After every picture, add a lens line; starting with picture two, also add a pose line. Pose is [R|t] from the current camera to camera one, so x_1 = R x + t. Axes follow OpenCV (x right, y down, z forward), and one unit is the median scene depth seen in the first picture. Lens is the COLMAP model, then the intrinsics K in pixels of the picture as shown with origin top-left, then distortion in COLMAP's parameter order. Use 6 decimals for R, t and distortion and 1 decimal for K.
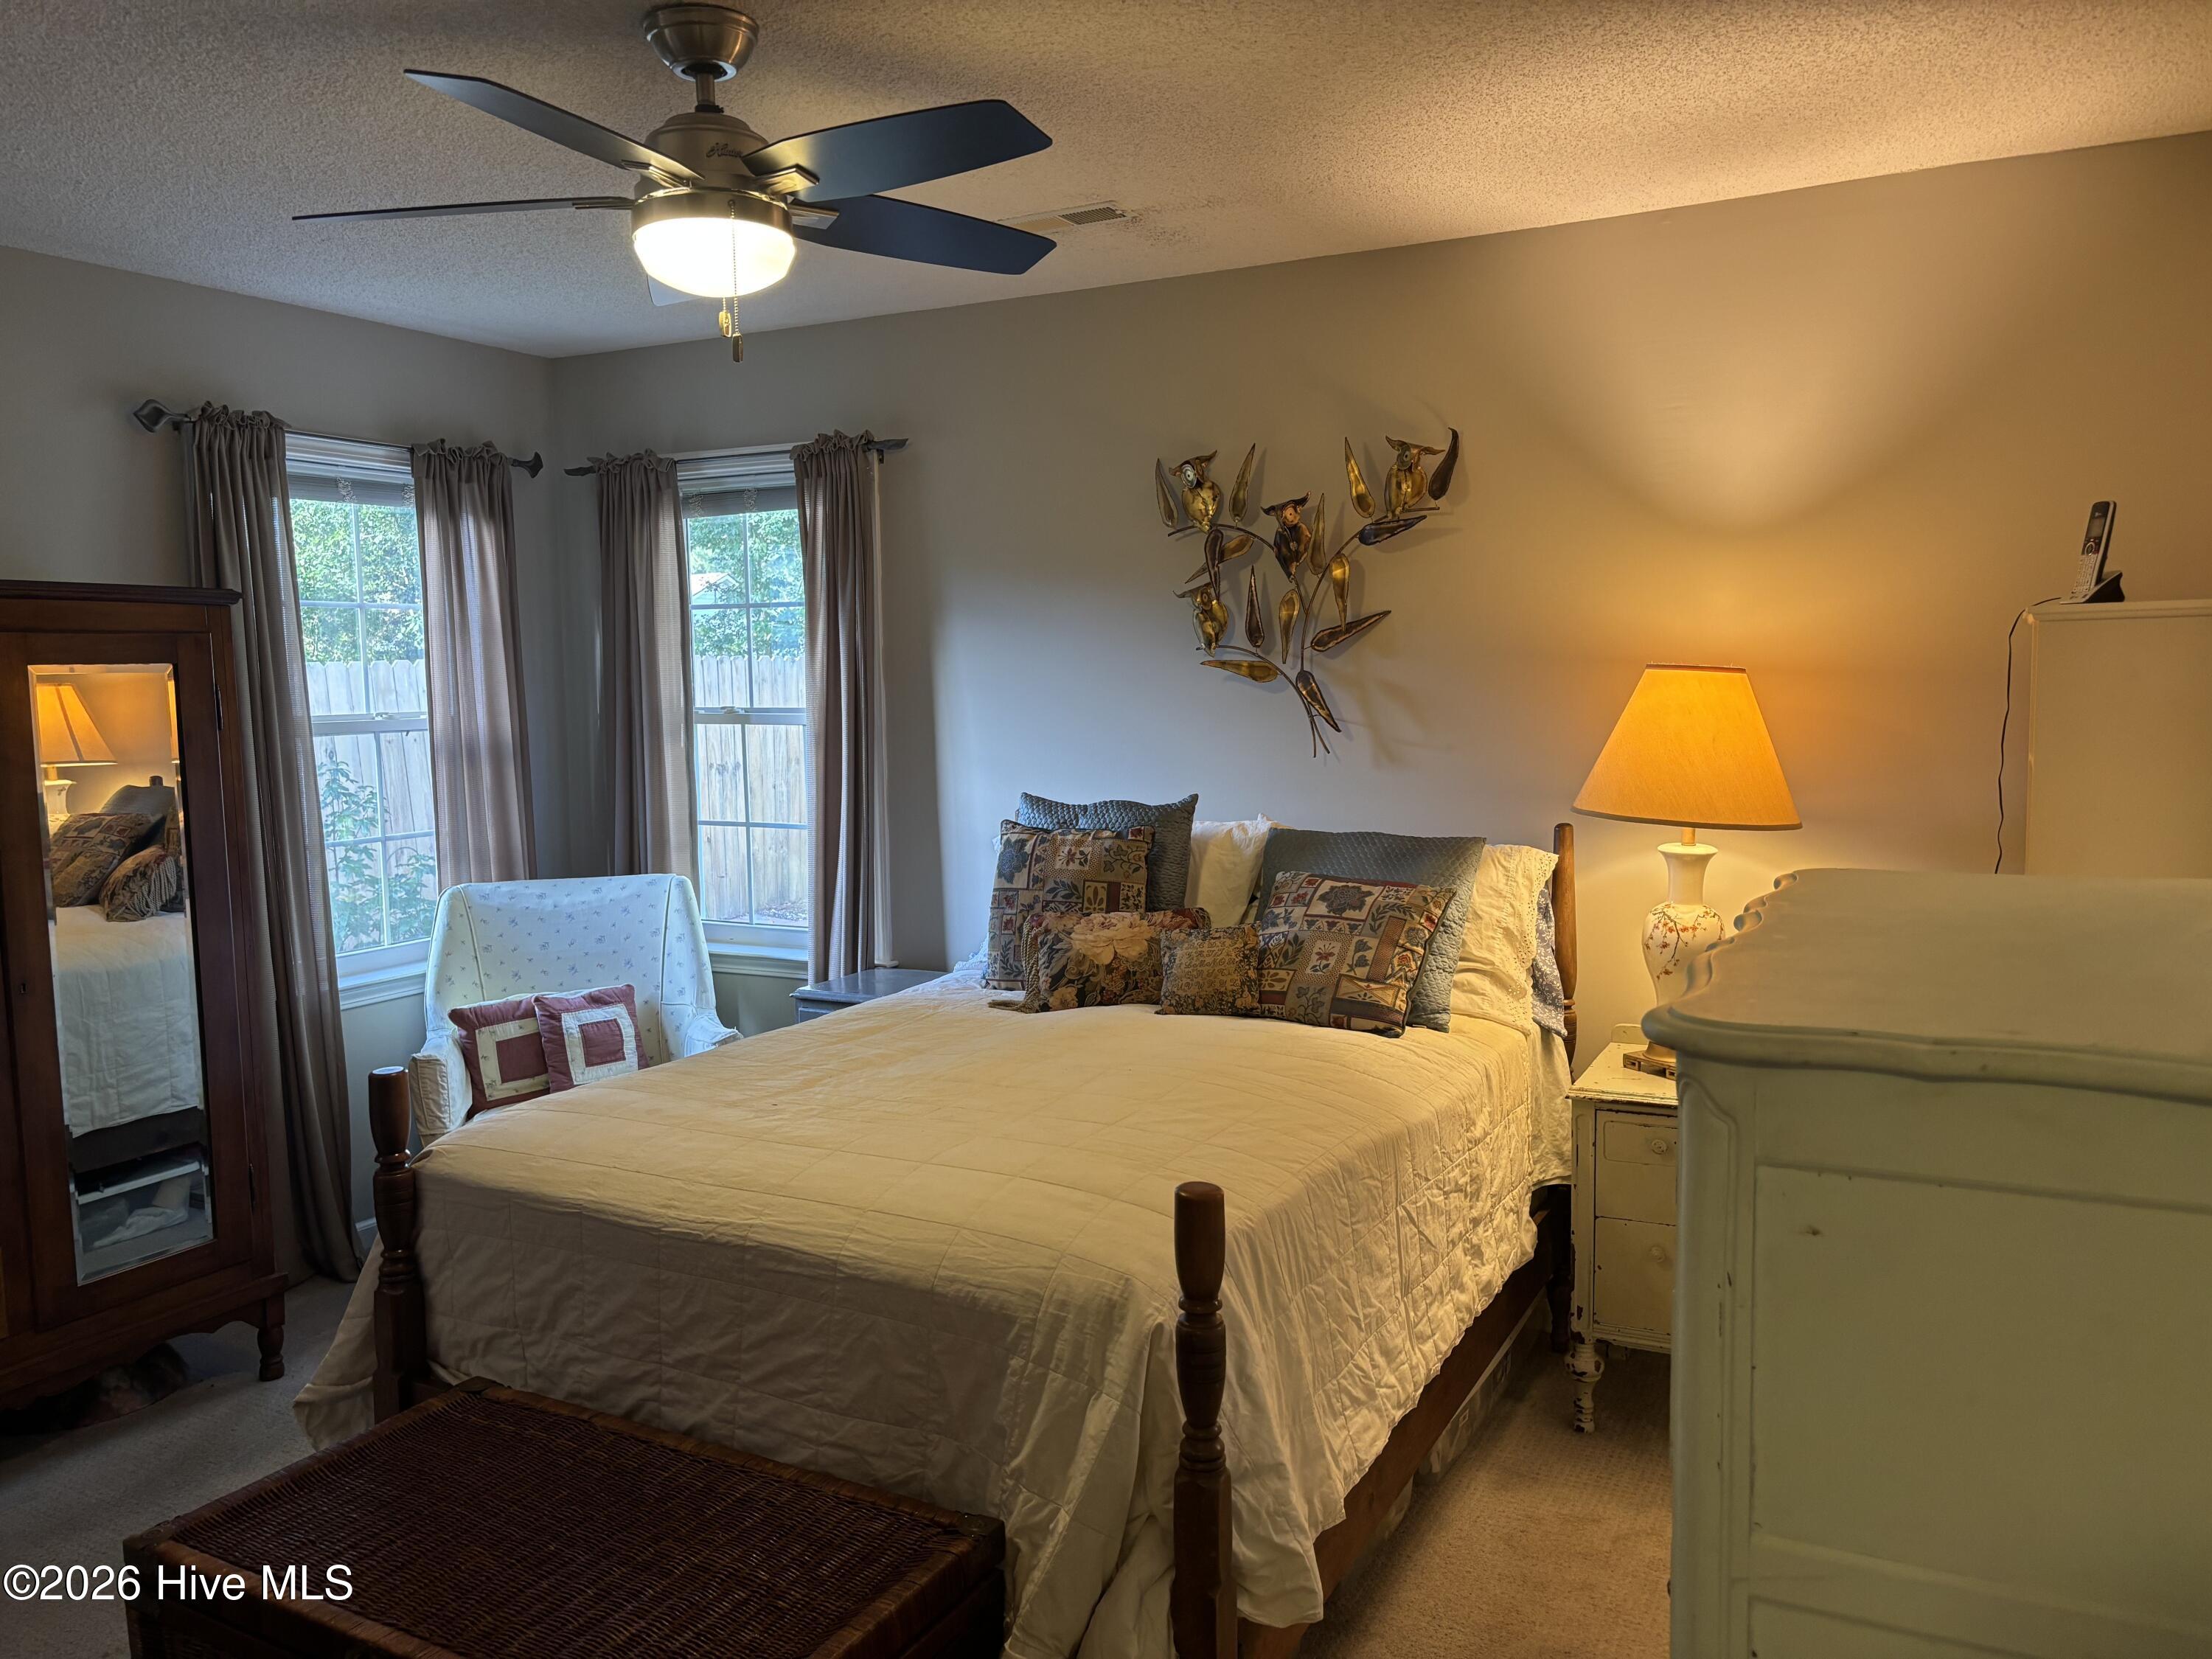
lens RADIAL K [[1650.2, 0, 1111.9], [0, 1650.2, 829.4], [0, 0, 1]] dist [0.078491, -0.123303]
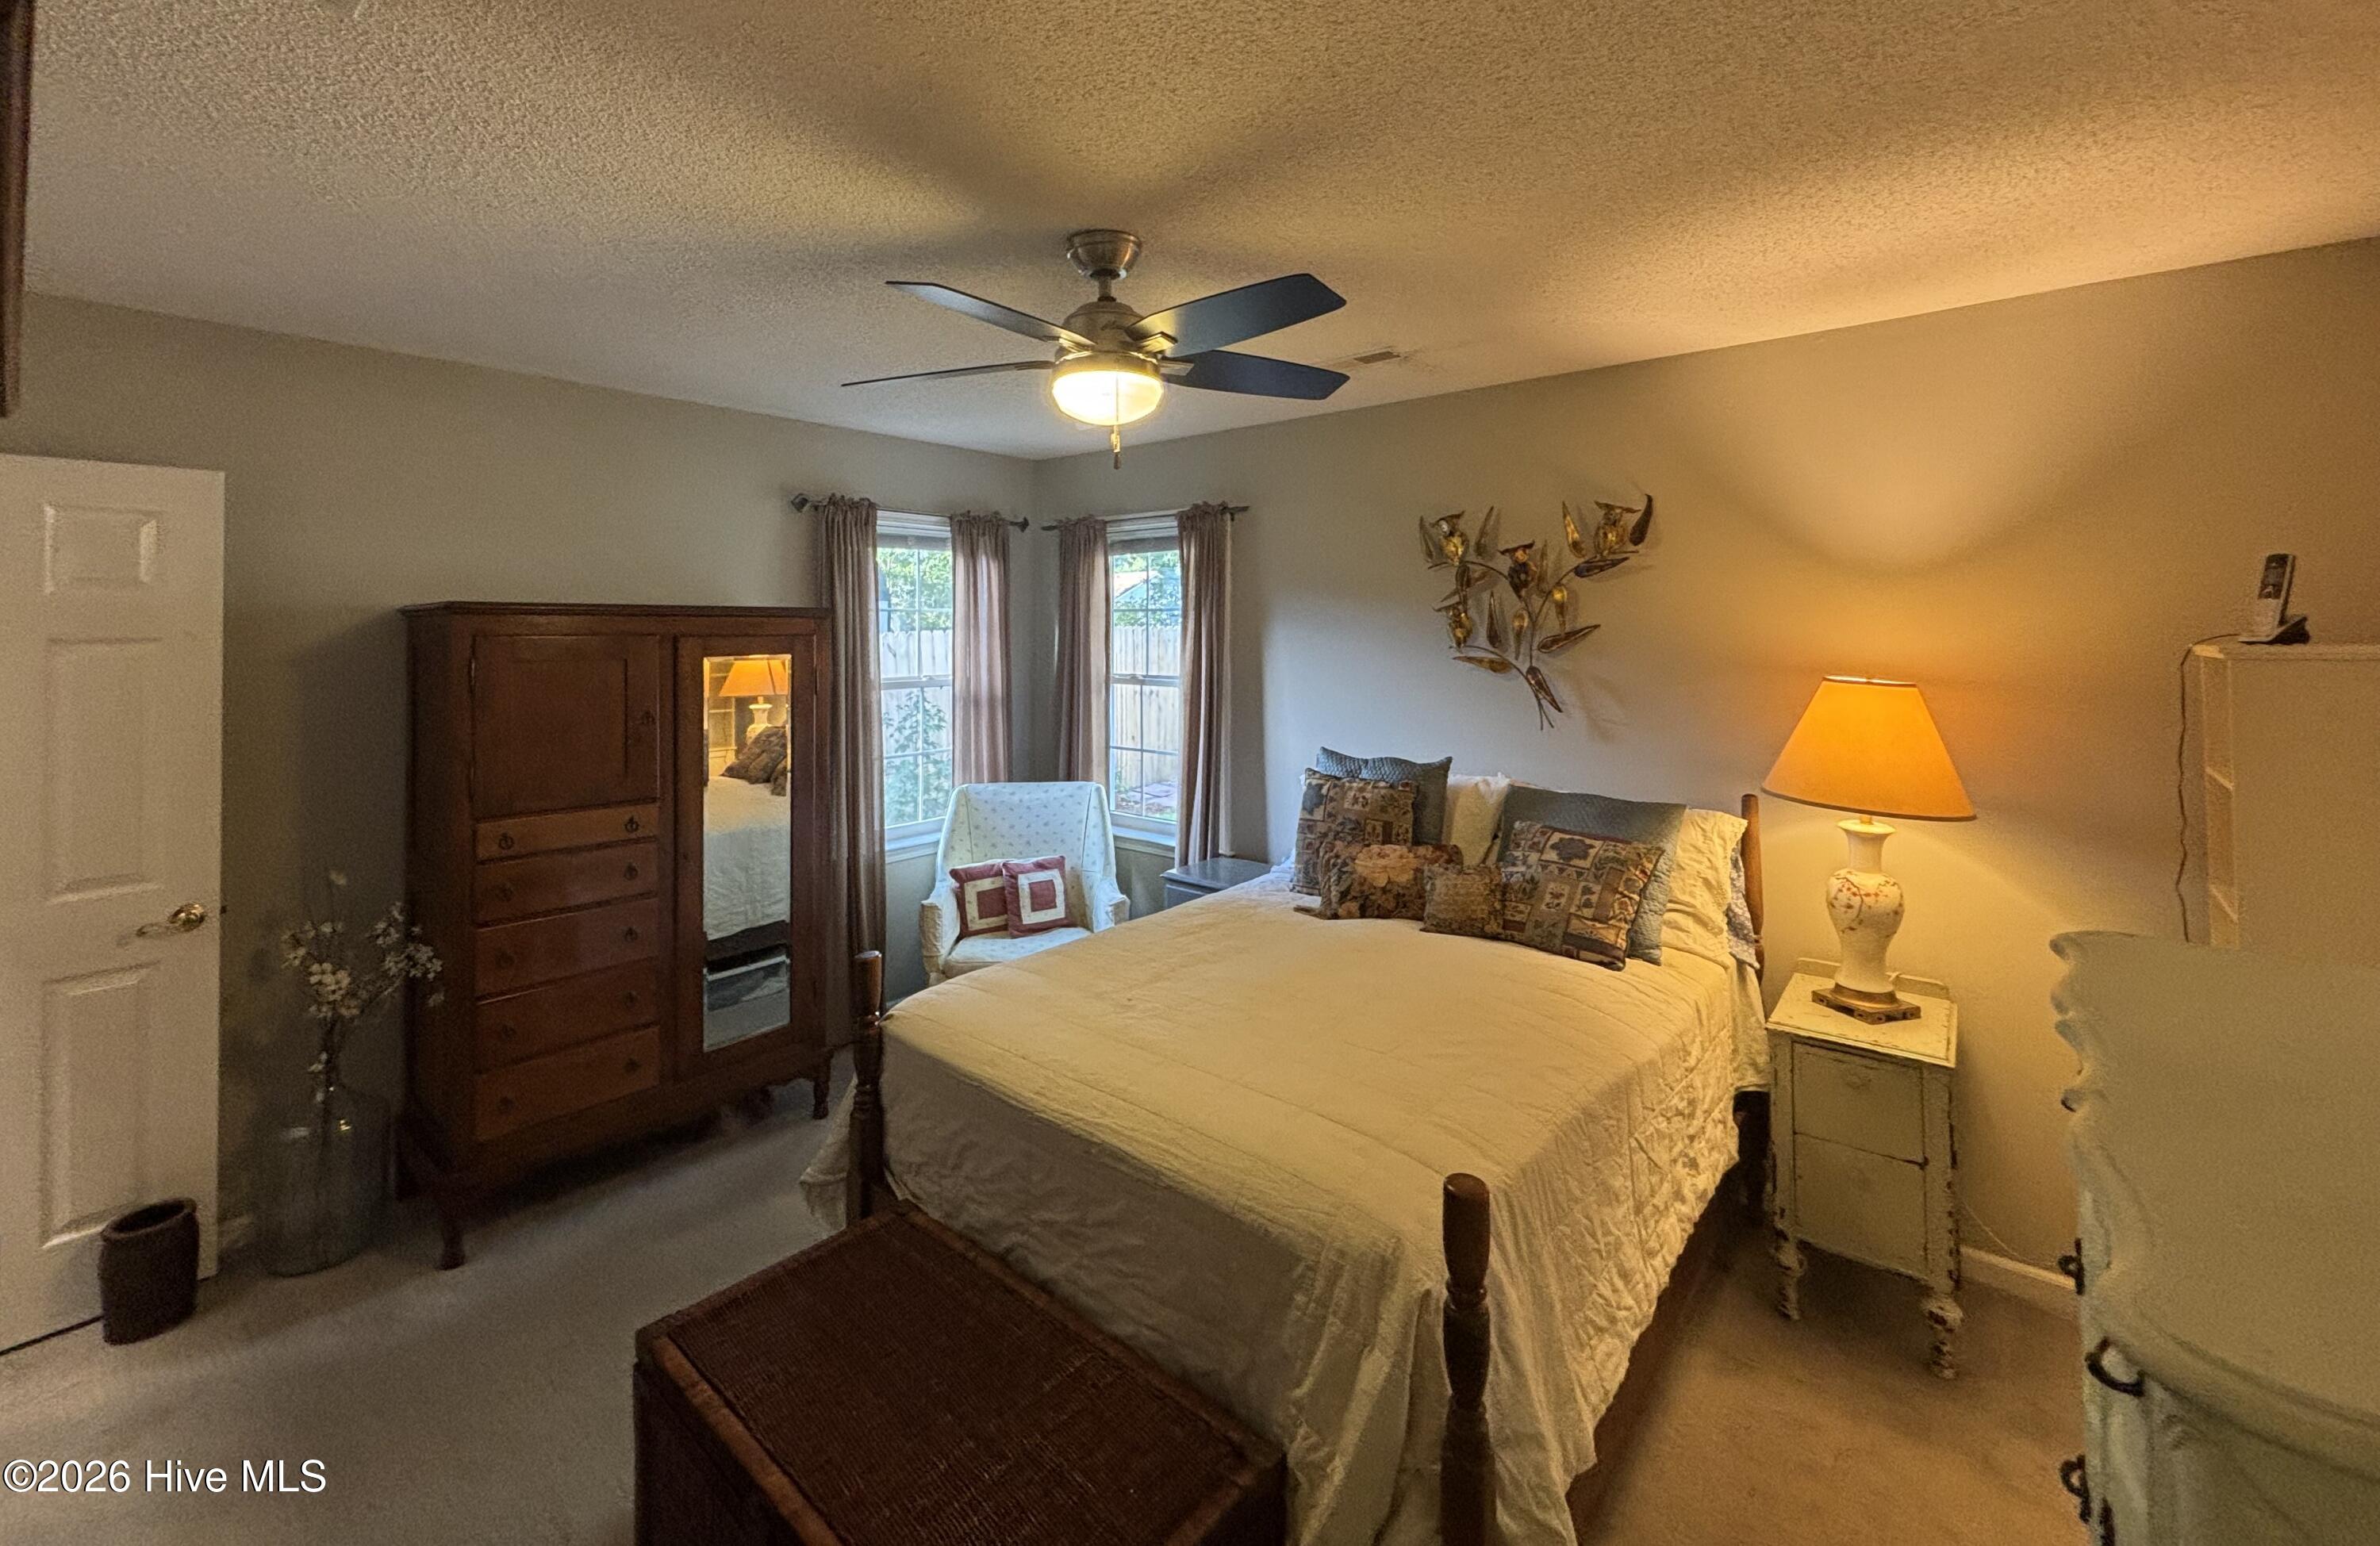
lens RADIAL K [[984.9, 0, 1144.0], [0, 984.9, 603.6], [0, 0, 1]] dist [-0.001825, -0.000266]
pose [[0.970885, 0.008267, -0.239401, -0.001436], [-0.036230, 0.992975, -0.112639, -0.051198], [0.236789, 0.118033, 0.964365, 0.148817]]
